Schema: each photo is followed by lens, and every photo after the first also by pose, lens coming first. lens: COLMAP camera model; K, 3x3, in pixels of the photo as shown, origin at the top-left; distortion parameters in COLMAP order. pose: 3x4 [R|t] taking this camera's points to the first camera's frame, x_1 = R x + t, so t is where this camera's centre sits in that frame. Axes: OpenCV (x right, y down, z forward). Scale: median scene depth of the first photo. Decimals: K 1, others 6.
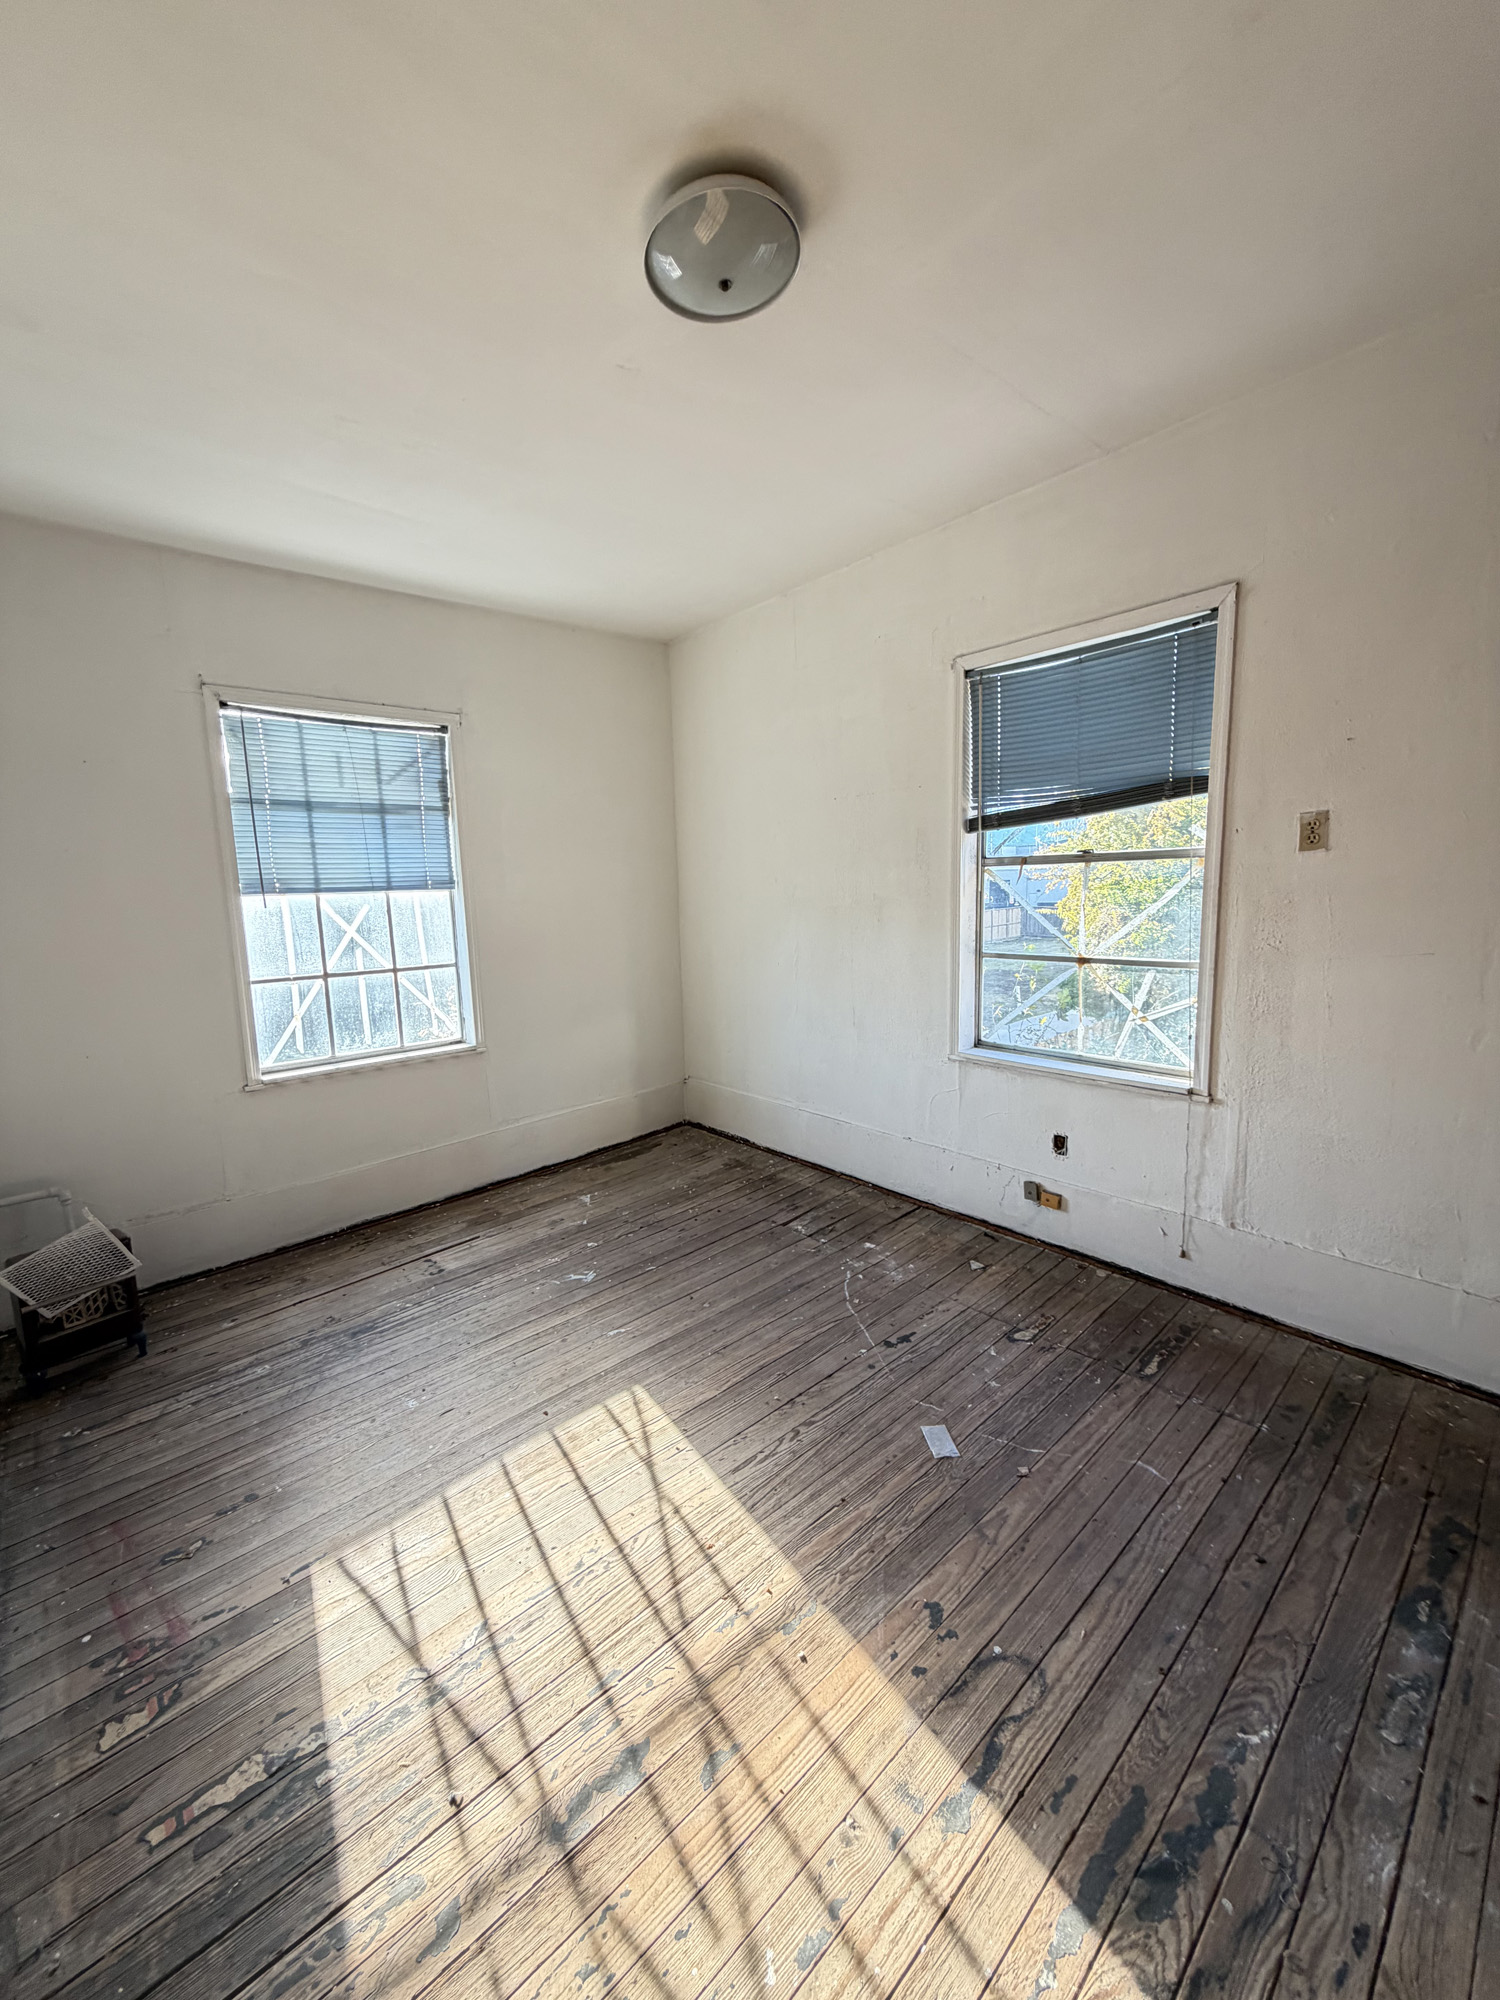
lens RADIAL K [[805.6, 0, 757.8], [0, 805.6, 996.9], [0, 0, 1]] dist [0.001163, -0.000355]
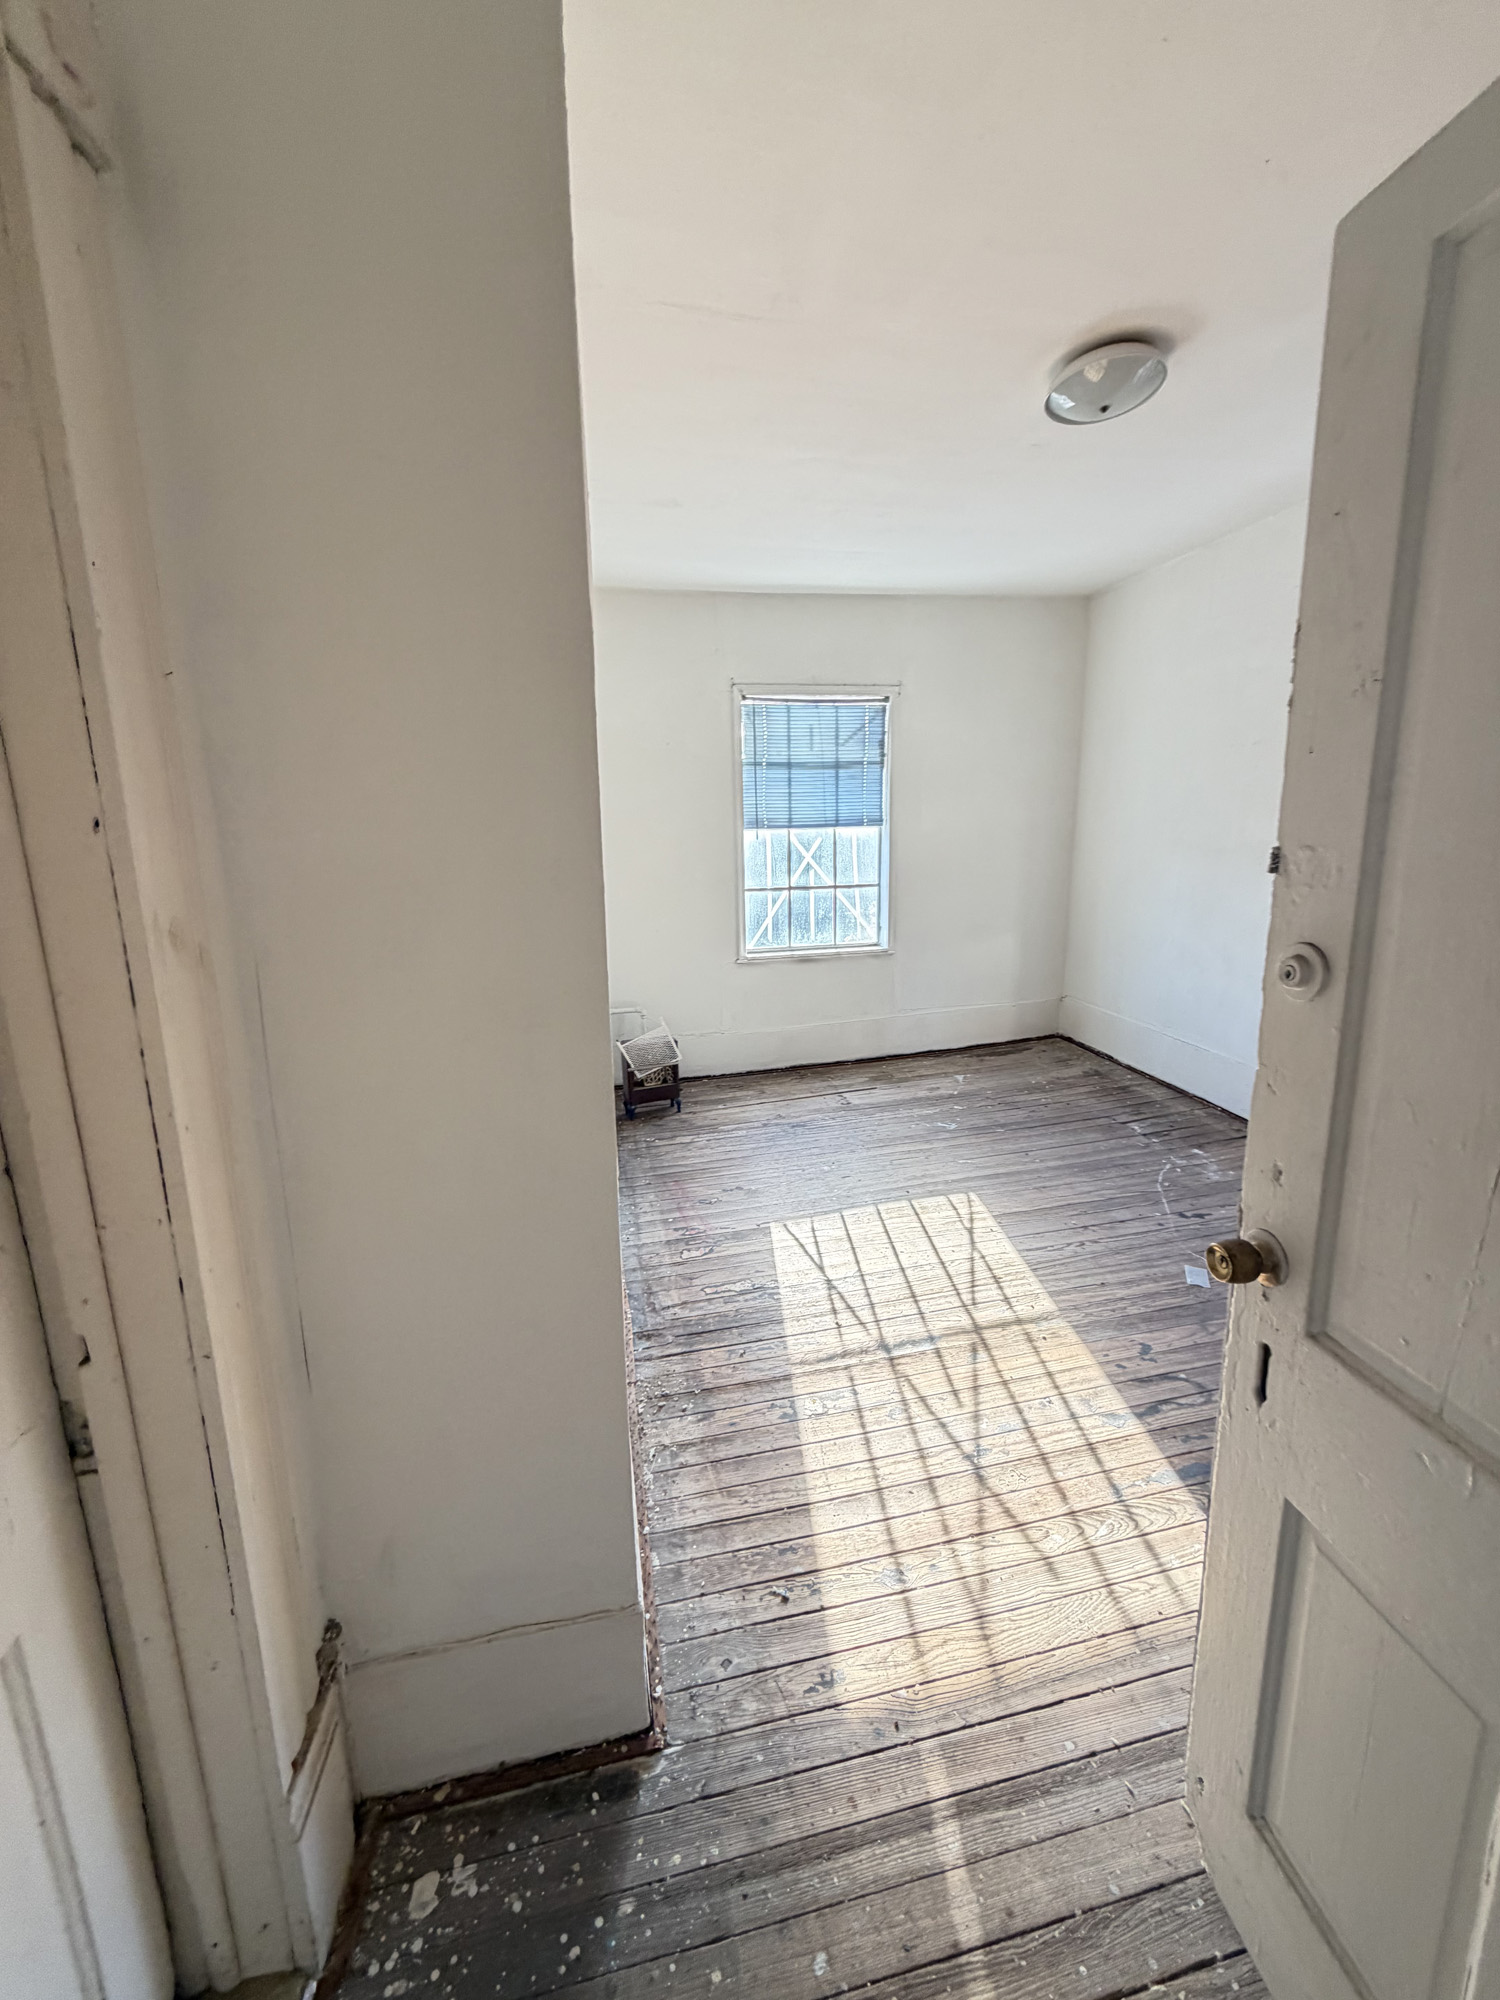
lens RADIAL K [[805.6, 0, 748.7], [0, 805.6, 987.6], [0, 0, 1]] dist [0.001163, -0.000355]
pose [[0.867405, 0.115403, -0.484037, 0.127243], [-0.073783, 0.991811, 0.104245, 0.006042], [0.492103, -0.054709, 0.868816, -0.334892]]
